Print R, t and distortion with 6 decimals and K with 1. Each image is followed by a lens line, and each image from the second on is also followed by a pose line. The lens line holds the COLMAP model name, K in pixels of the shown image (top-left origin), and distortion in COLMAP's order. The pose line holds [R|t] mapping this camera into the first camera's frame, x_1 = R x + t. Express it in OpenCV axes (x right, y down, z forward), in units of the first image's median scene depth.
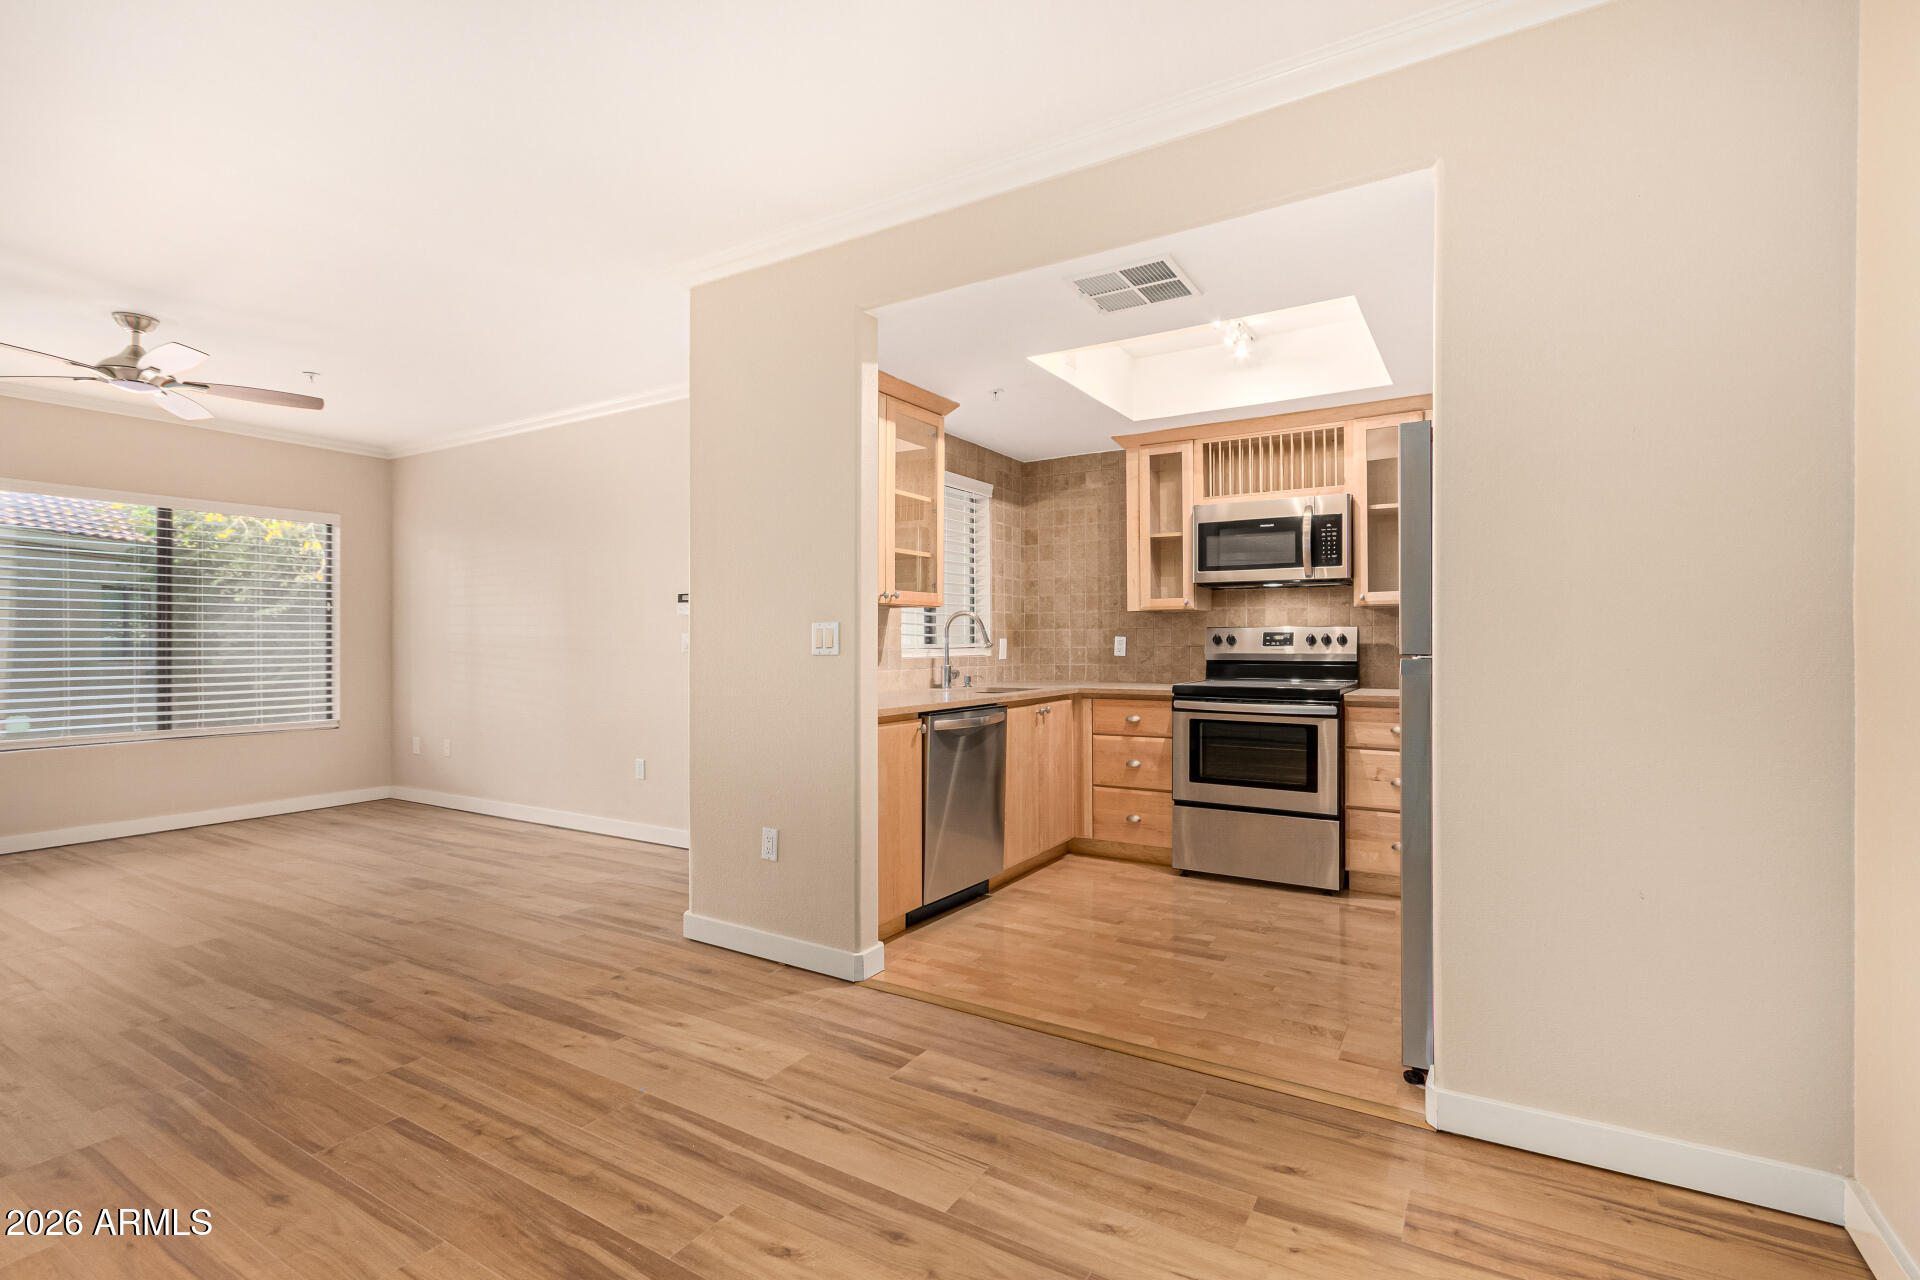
lens RADIAL K [[886.7, 0, 972.3], [0, 886.7, 644.7], [0, 0, 1]] dist [0.004116, -0.000453]
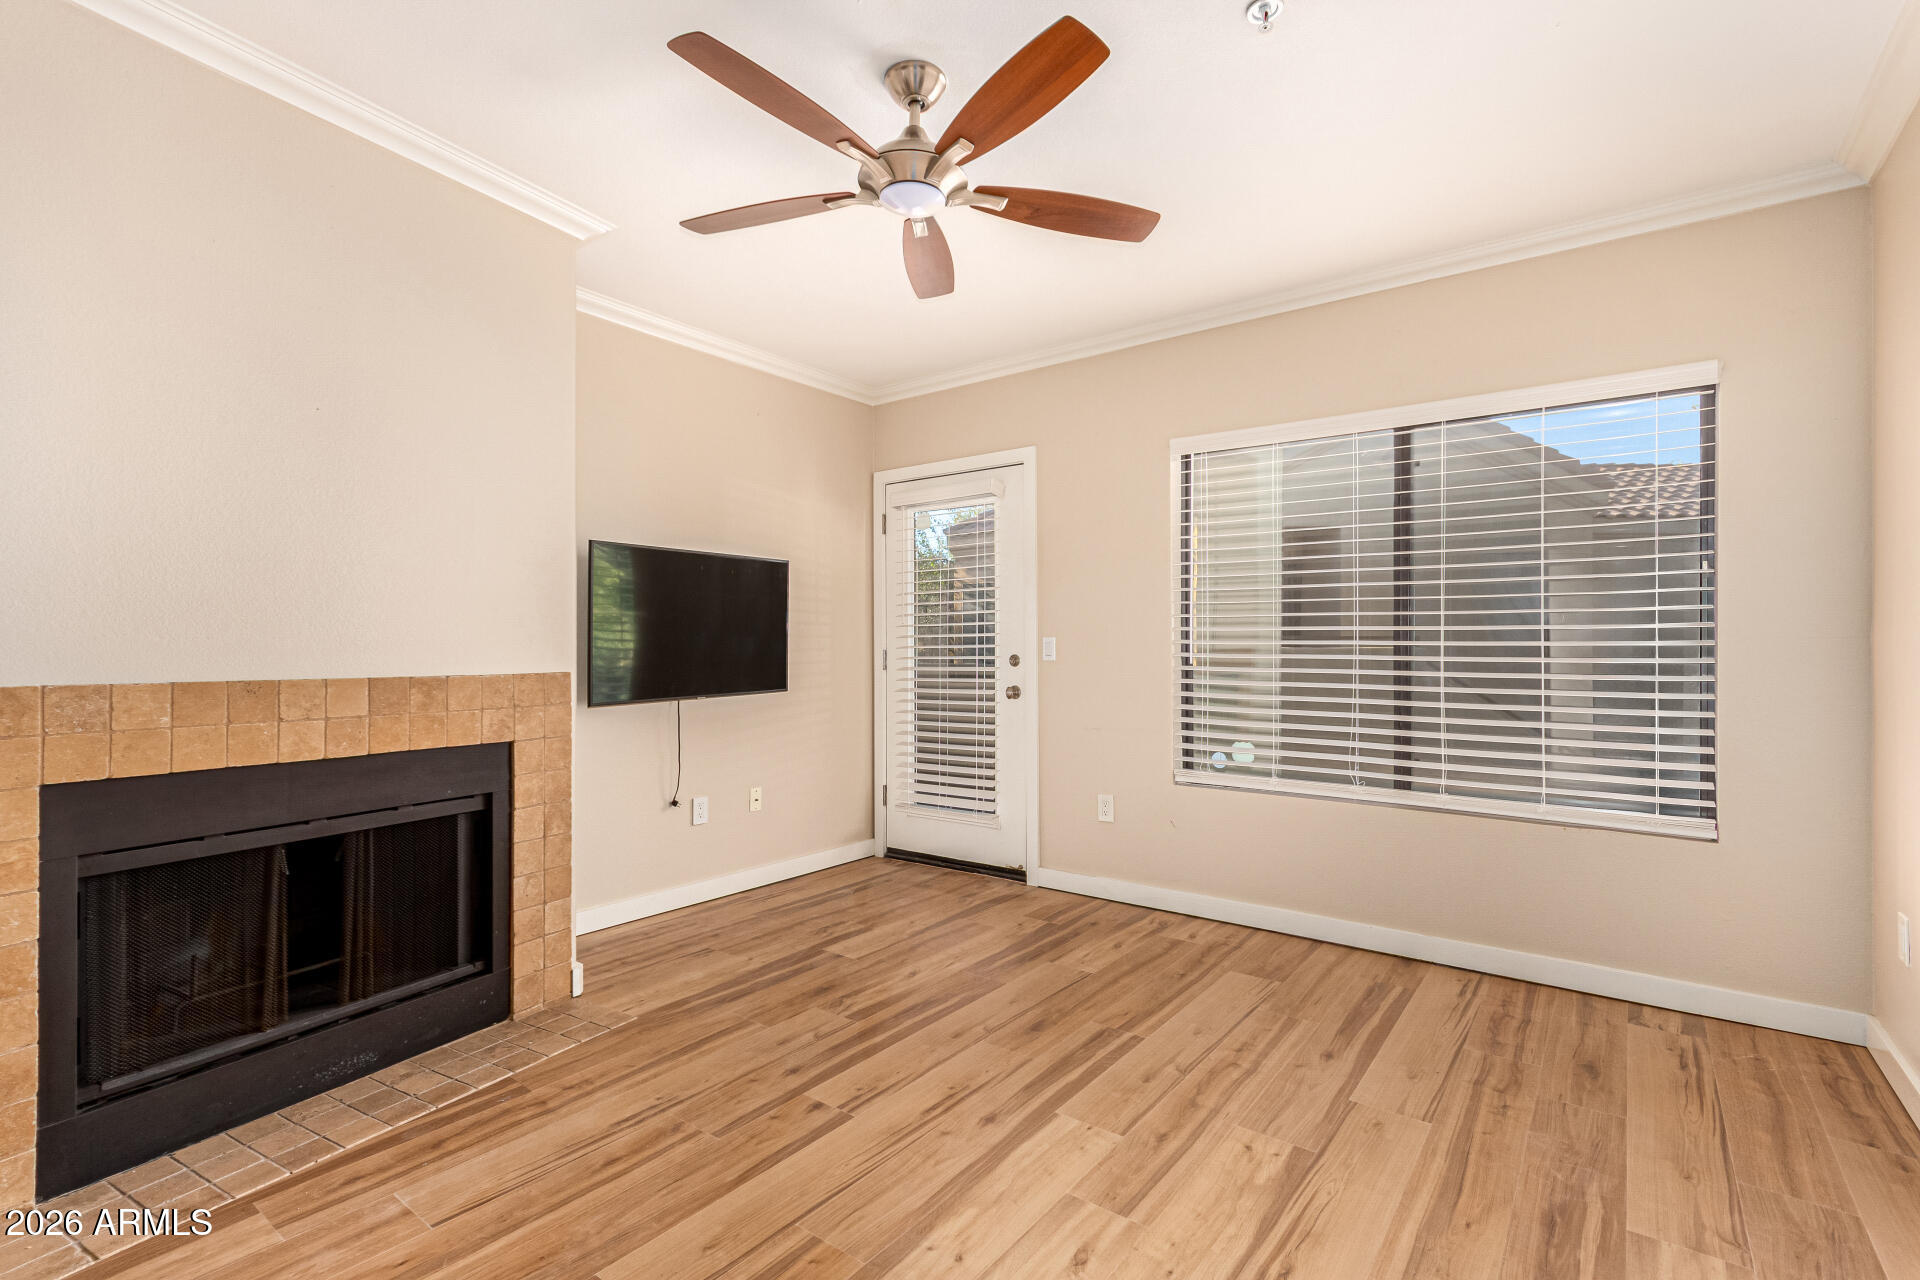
lens RADIAL K [[886.7, 0, 967.3], [0, 886.7, 644.3], [0, 0, 1]] dist [0.004116, -0.000453]
pose [[-0.101569, 0.002915, -0.994824, -0.203577], [-0.010870, 0.999933, 0.004039, -0.003288], [0.994769, 0.011224, -0.101530, 0.584556]]
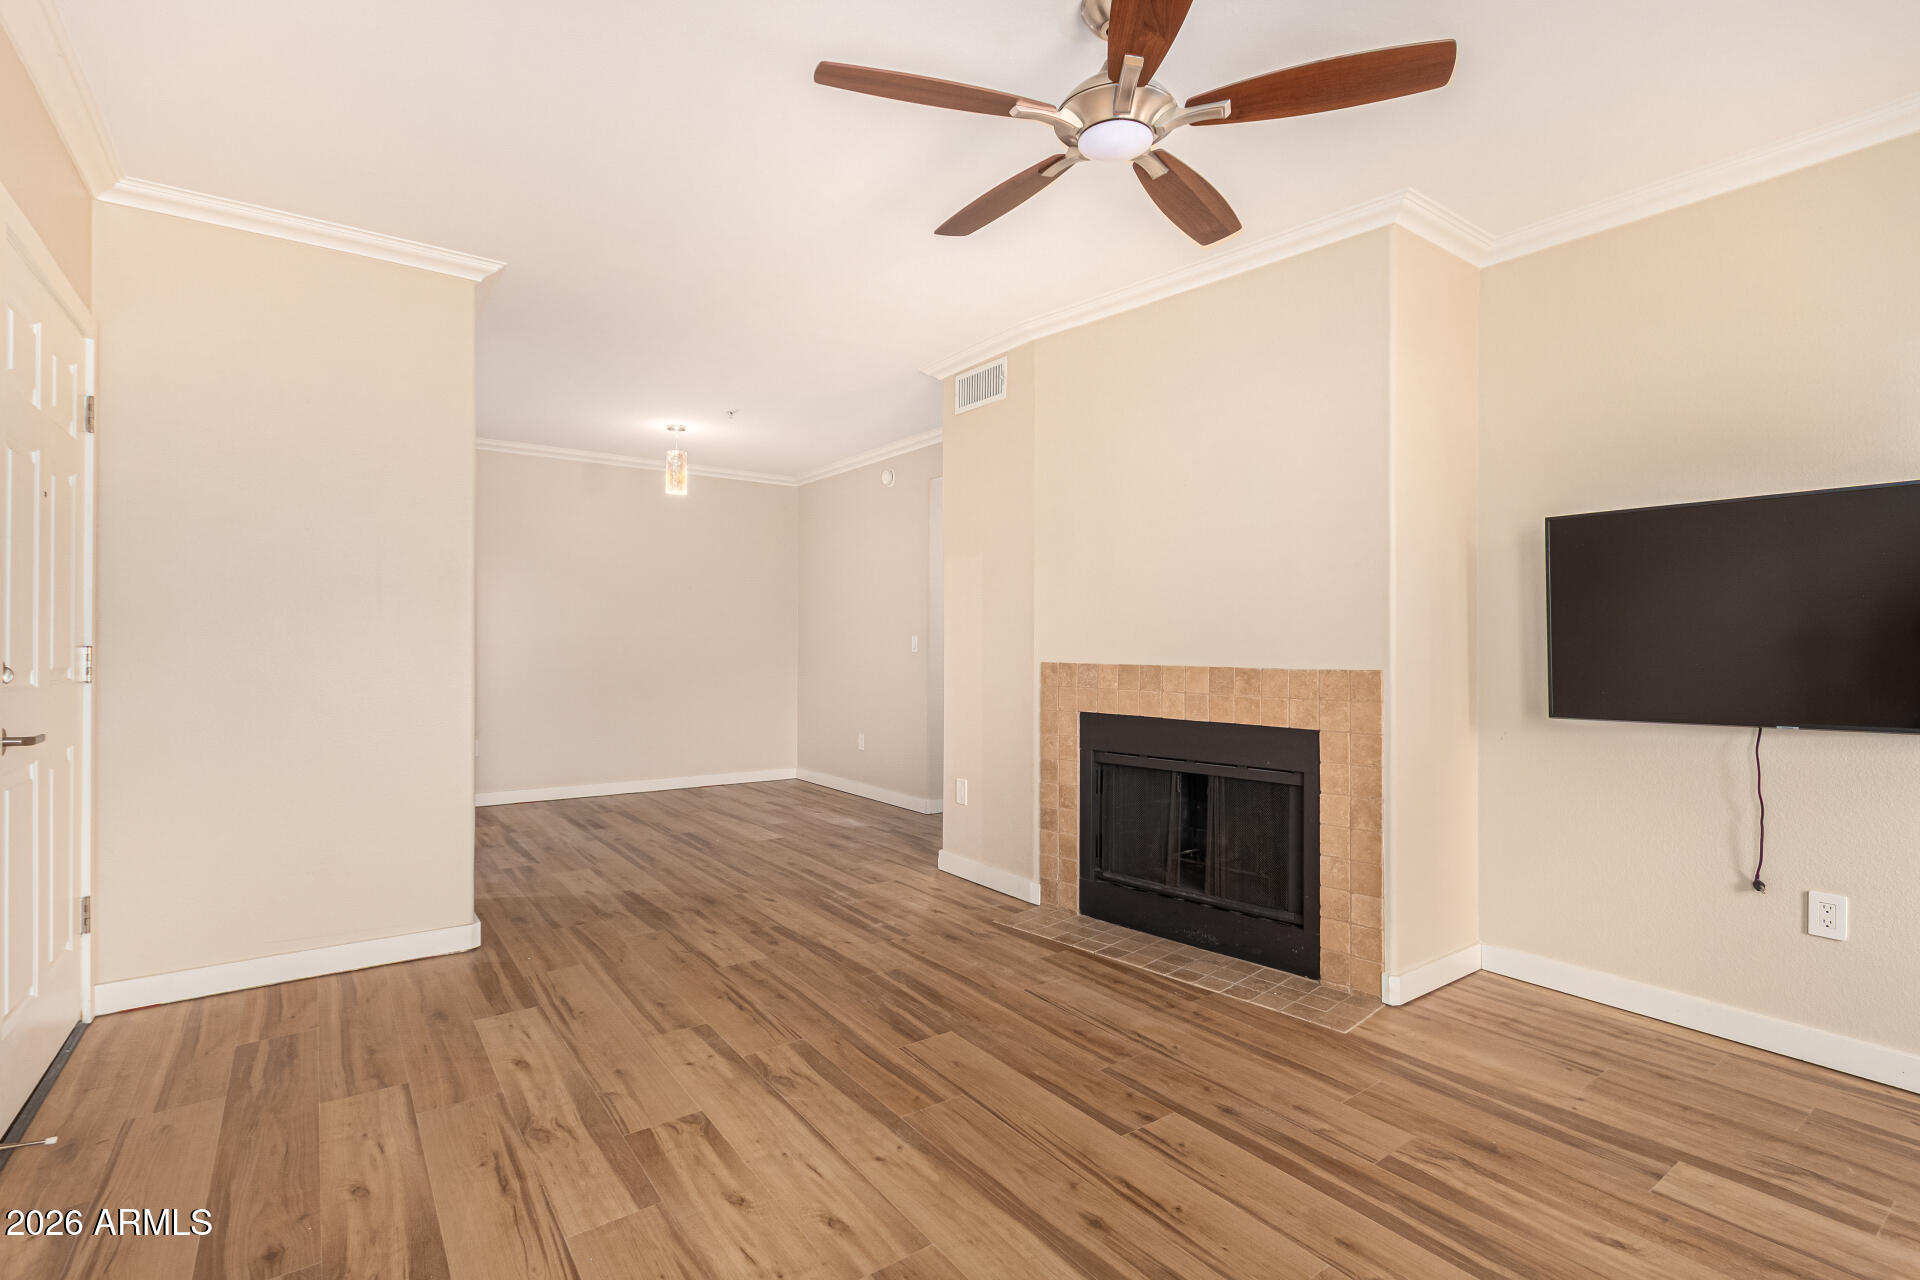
lens RADIAL K [[886.7, 0, 953.5], [0, 886.7, 643.2], [0, 0, 1]] dist [0.004116, -0.000453]
pose [[-0.917987, 0.003028, 0.396600, -0.566526], [0.005714, 0.999968, 0.005590, -0.002536], [-0.396570, 0.007397, -0.917975, 0.803466]]
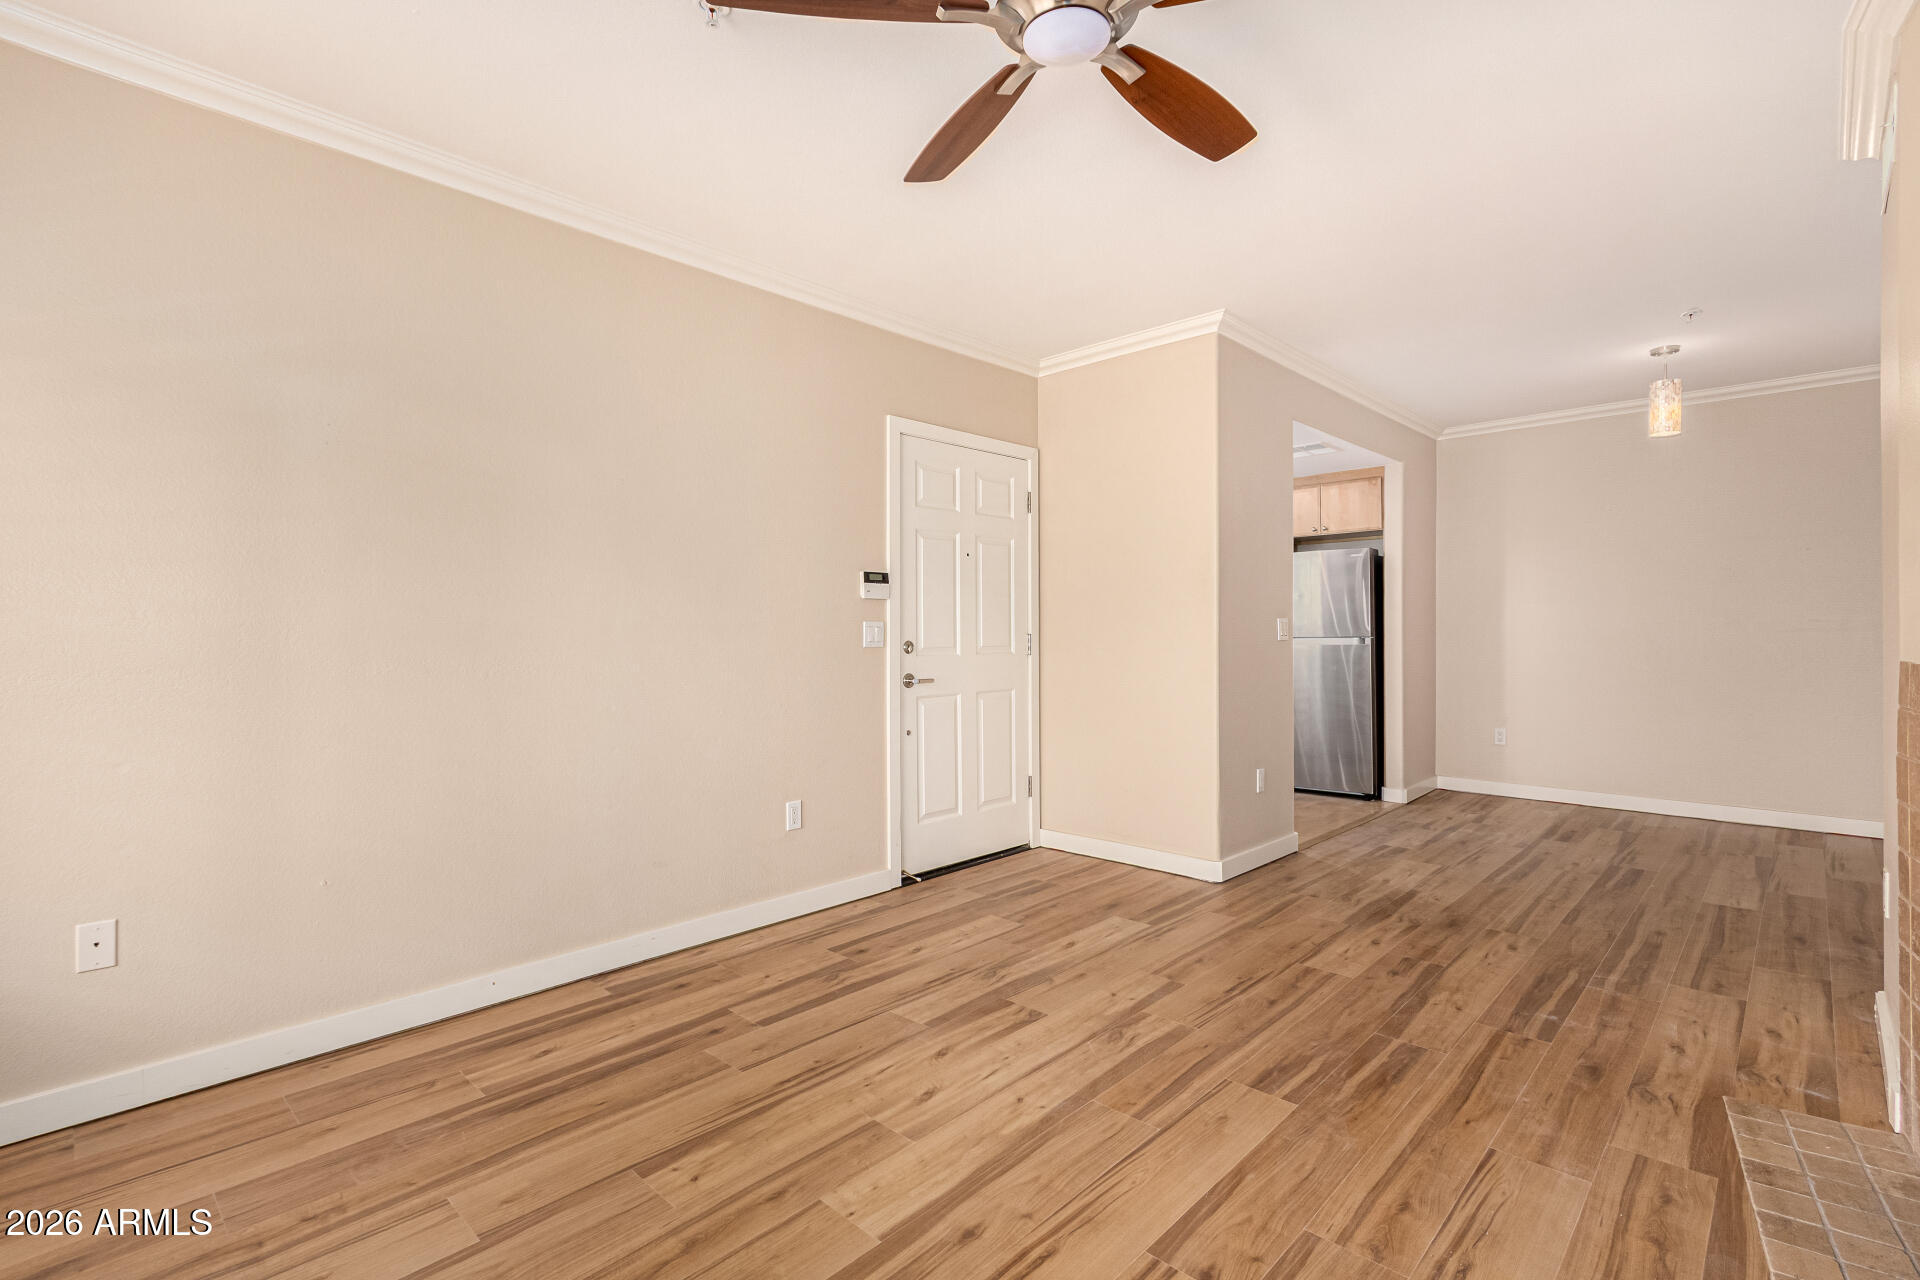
lens RADIAL K [[886.7, 0, 964.9], [0, 886.7, 635.3], [0, 0, 1]] dist [0.004116, -0.000453]
pose [[0.216665, 0.000507, 0.976246, -0.735516], [0.014285, 0.999891, -0.003690, 0.001375], [-0.976142, 0.014745, 0.216634, 0.510847]]
